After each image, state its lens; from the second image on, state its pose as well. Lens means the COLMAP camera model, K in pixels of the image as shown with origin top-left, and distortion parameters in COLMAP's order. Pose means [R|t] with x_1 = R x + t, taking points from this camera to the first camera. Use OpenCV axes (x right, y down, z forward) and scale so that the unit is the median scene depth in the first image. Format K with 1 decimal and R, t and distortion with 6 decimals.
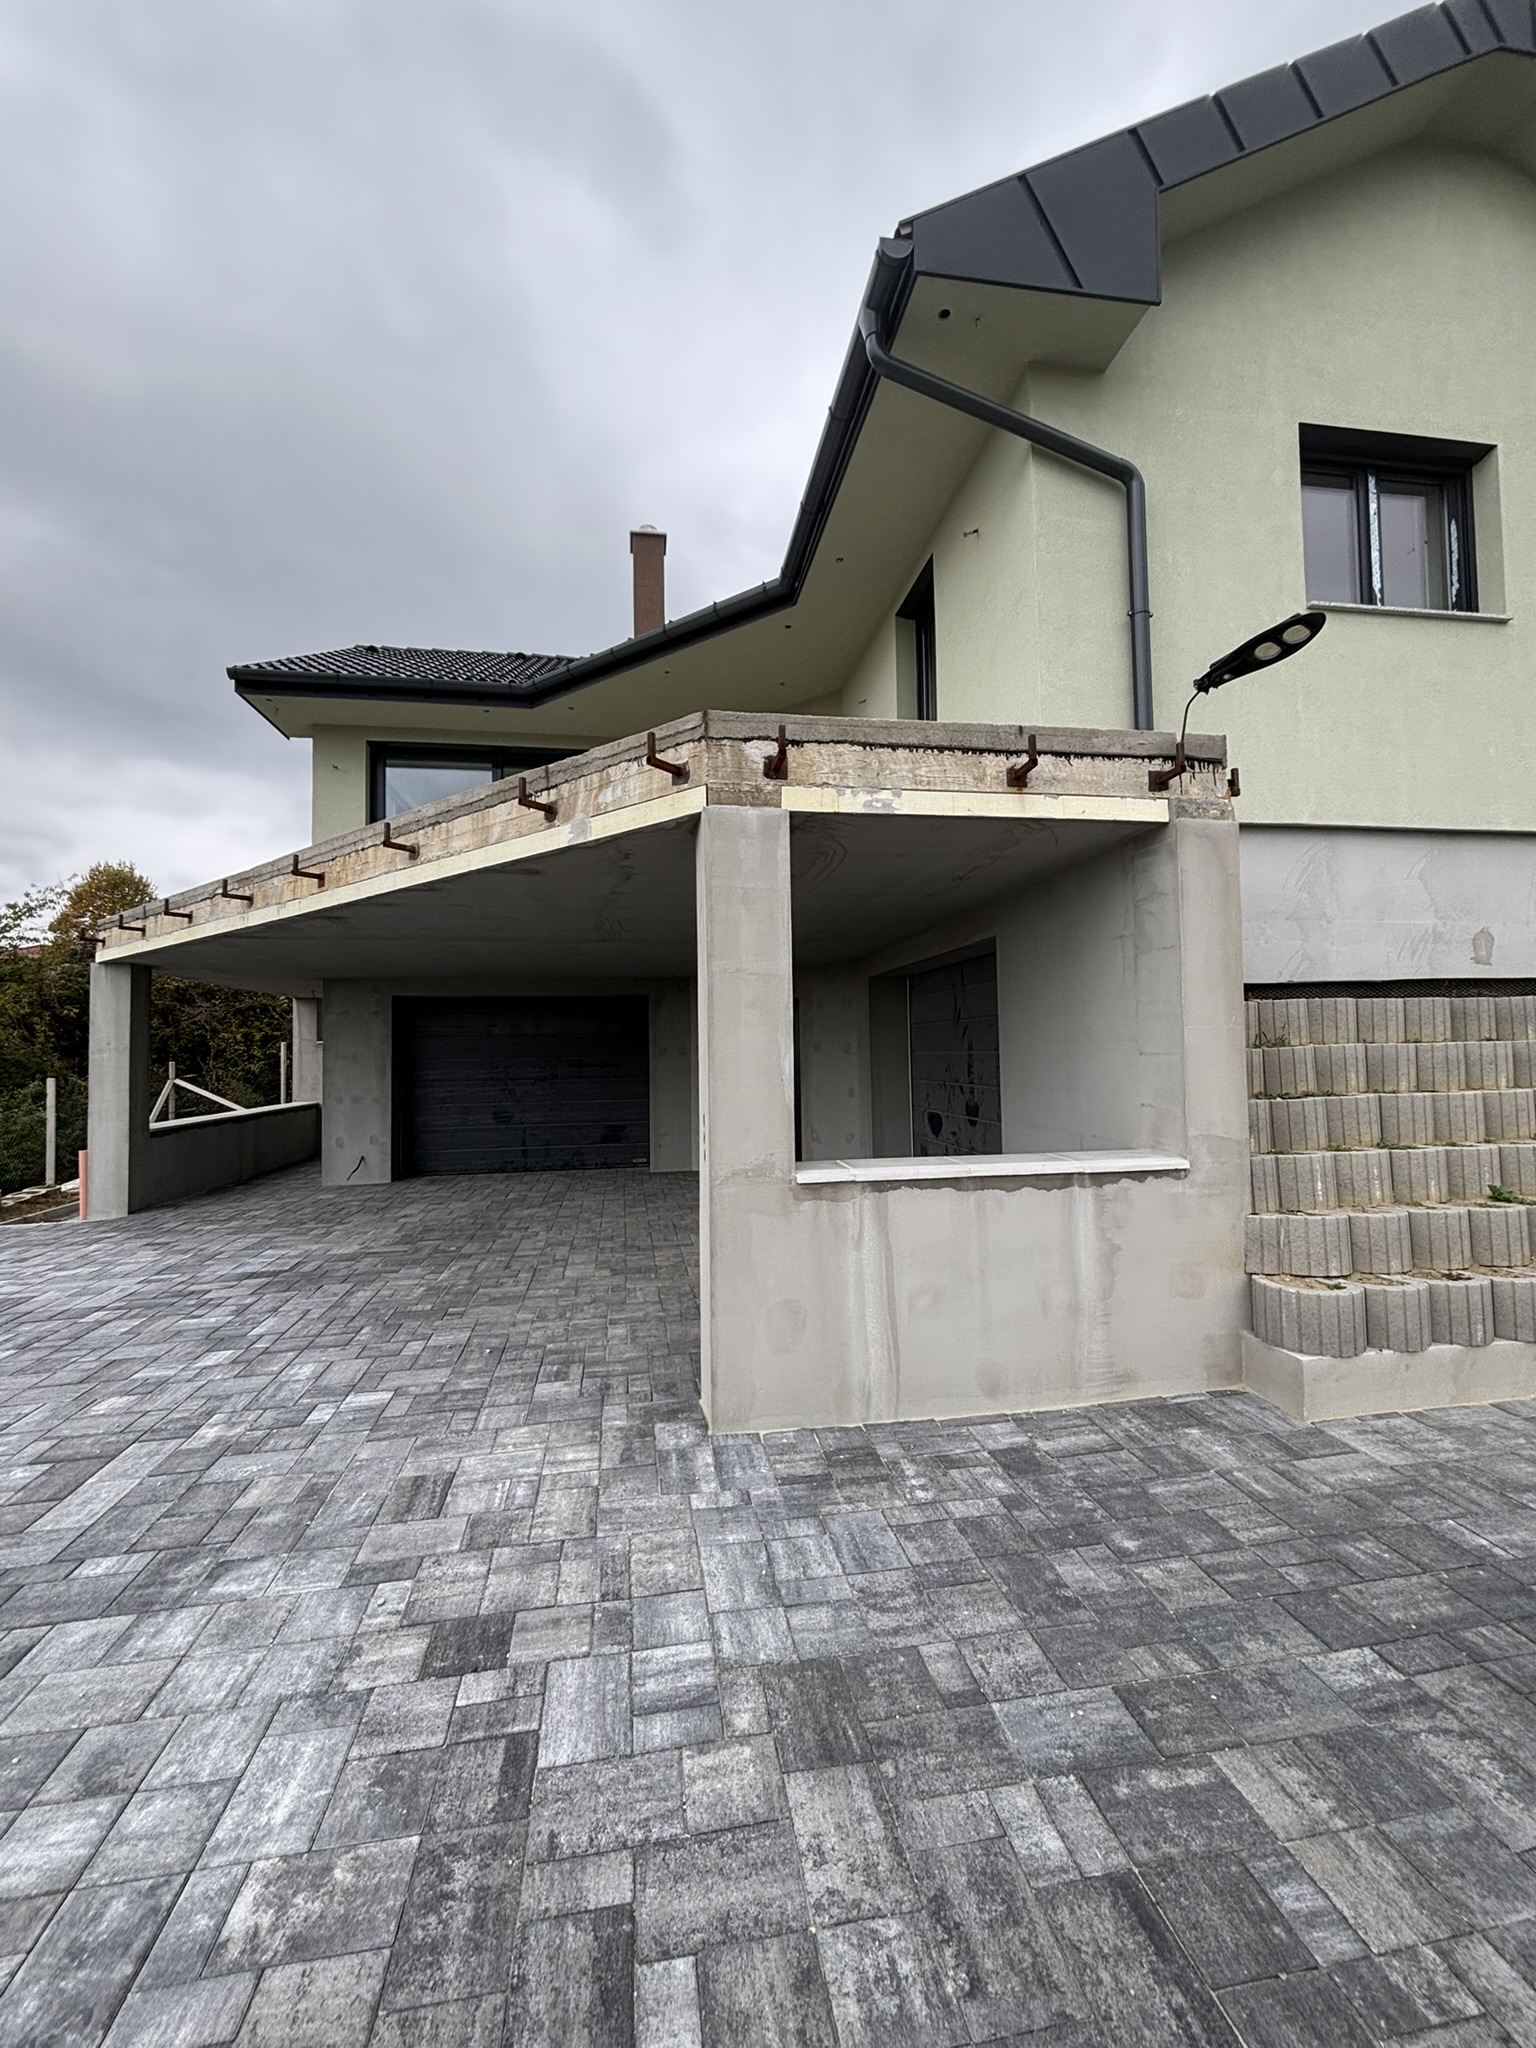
lens RADIAL K [[834.6, 0, 768.0], [0, 834.6, 1024.0], [0, 0, 1]] dist [-0.008083, 0.004395]
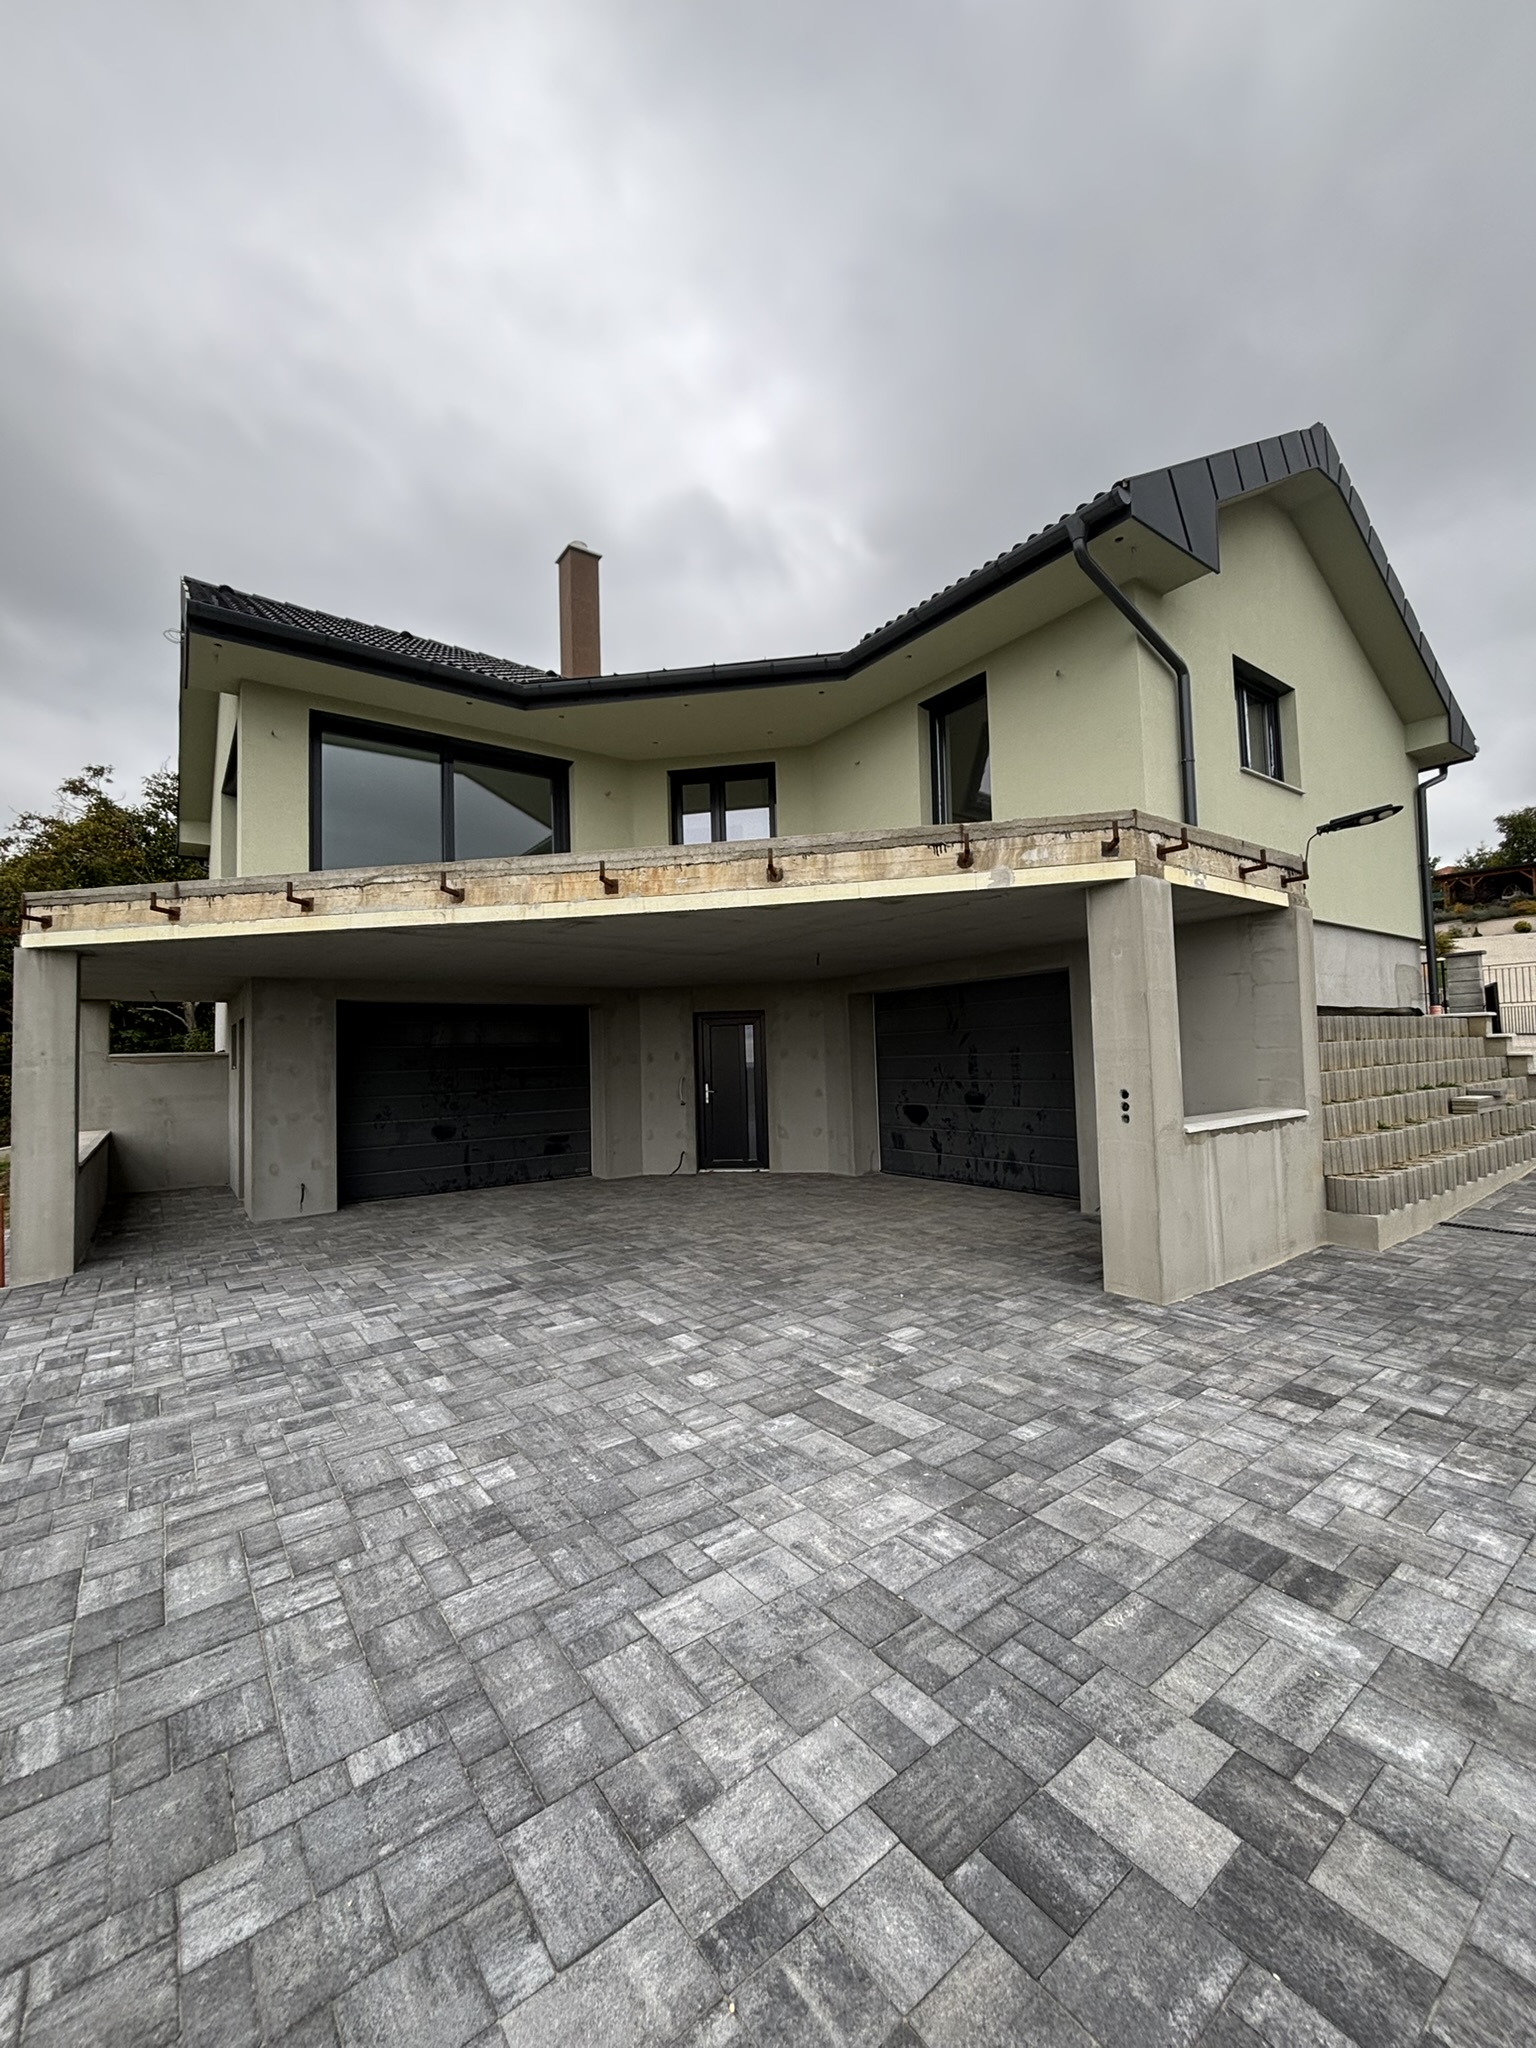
lens RADIAL K [[834.6, 0, 768.0], [0, 834.6, 1024.0], [0, 0, 1]] dist [-0.008083, 0.004395]
pose [[0.888148, 0.009964, 0.459449, -1.233676], [-0.000716, 0.999794, -0.020299, 0.025953], [-0.459557, 0.017699, 0.887972, 0.009832]]
